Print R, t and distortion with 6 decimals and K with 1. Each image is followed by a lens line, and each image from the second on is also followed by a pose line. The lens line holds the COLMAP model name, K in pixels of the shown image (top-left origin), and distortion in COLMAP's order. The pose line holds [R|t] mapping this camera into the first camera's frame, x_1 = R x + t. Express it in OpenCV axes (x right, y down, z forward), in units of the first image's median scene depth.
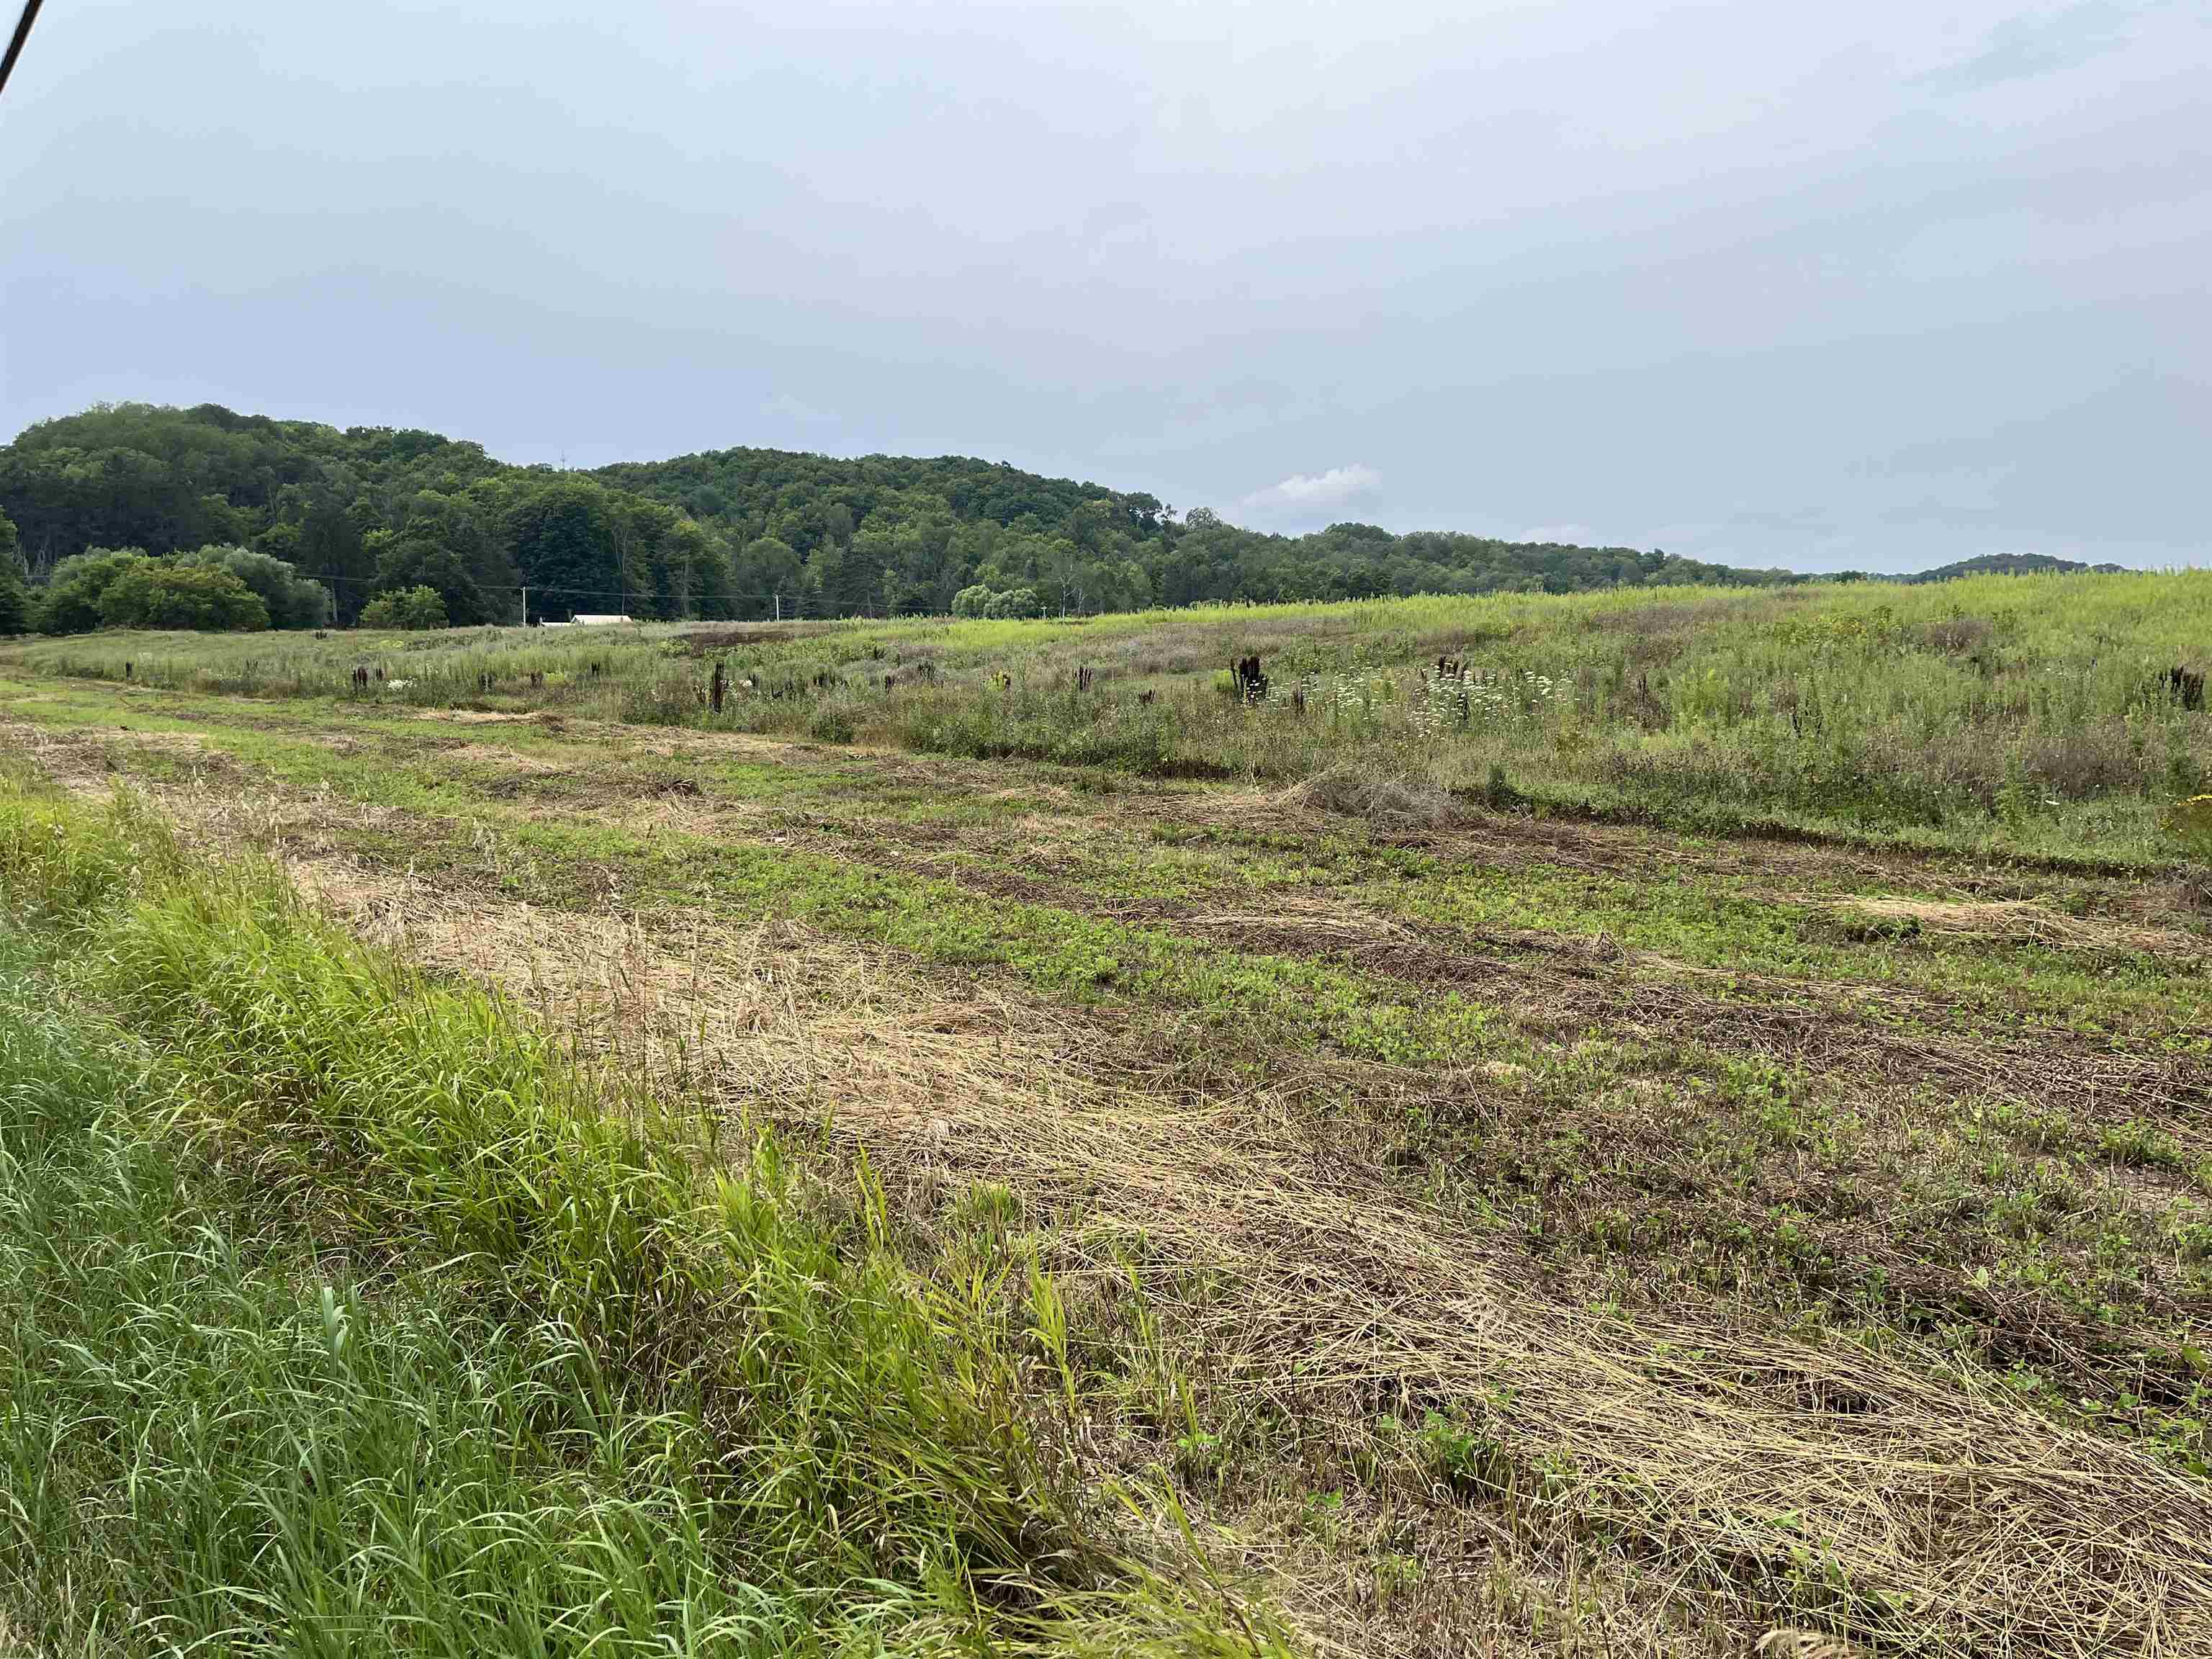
lens RADIAL K [[1651.3, 0, 1106.0], [0, 1651.3, 829.5], [0, 0, 1]] dist [0.082371, -0.110176]
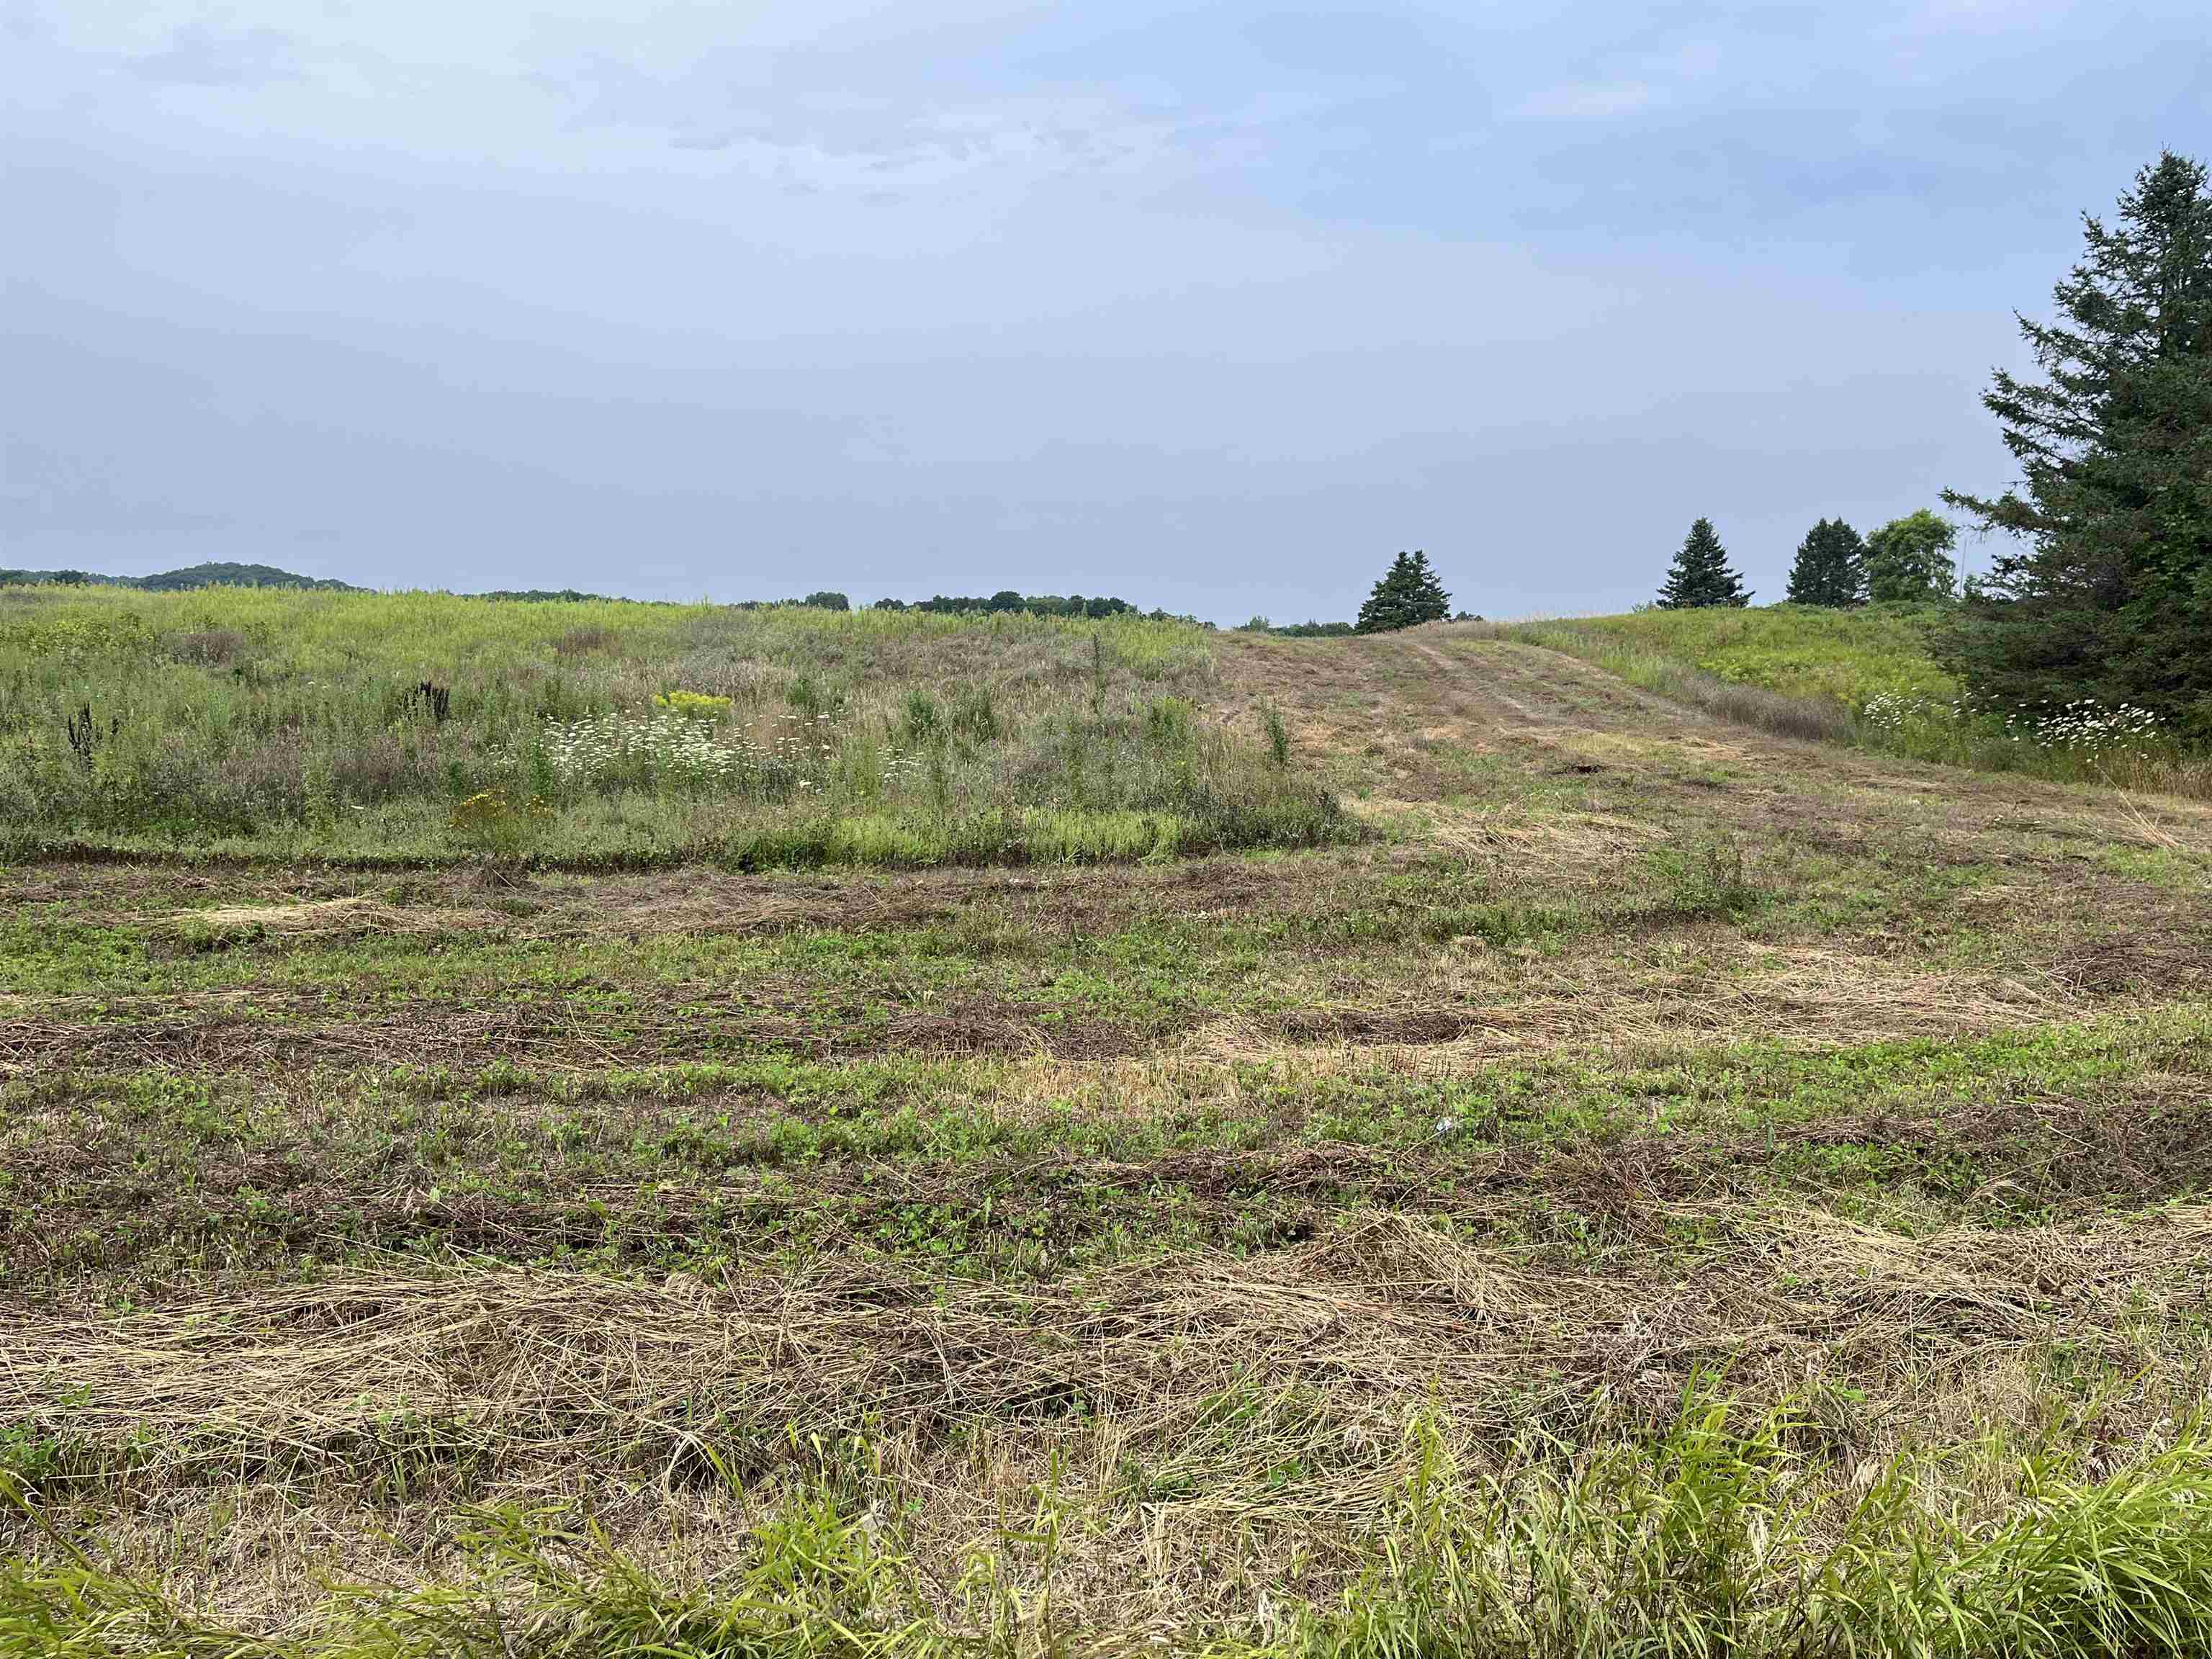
lens RADIAL K [[1695.1, 0, 1106.0], [0, 1695.1, 829.5], [0, 0, 1]] dist [0.062818, -0.099747]
pose [[0.573840, -0.062281, 0.816596, -0.089130], [0.068115, 0.997279, 0.028196, 0.000254], [-0.816130, 0.039442, 0.576521, -0.056639]]
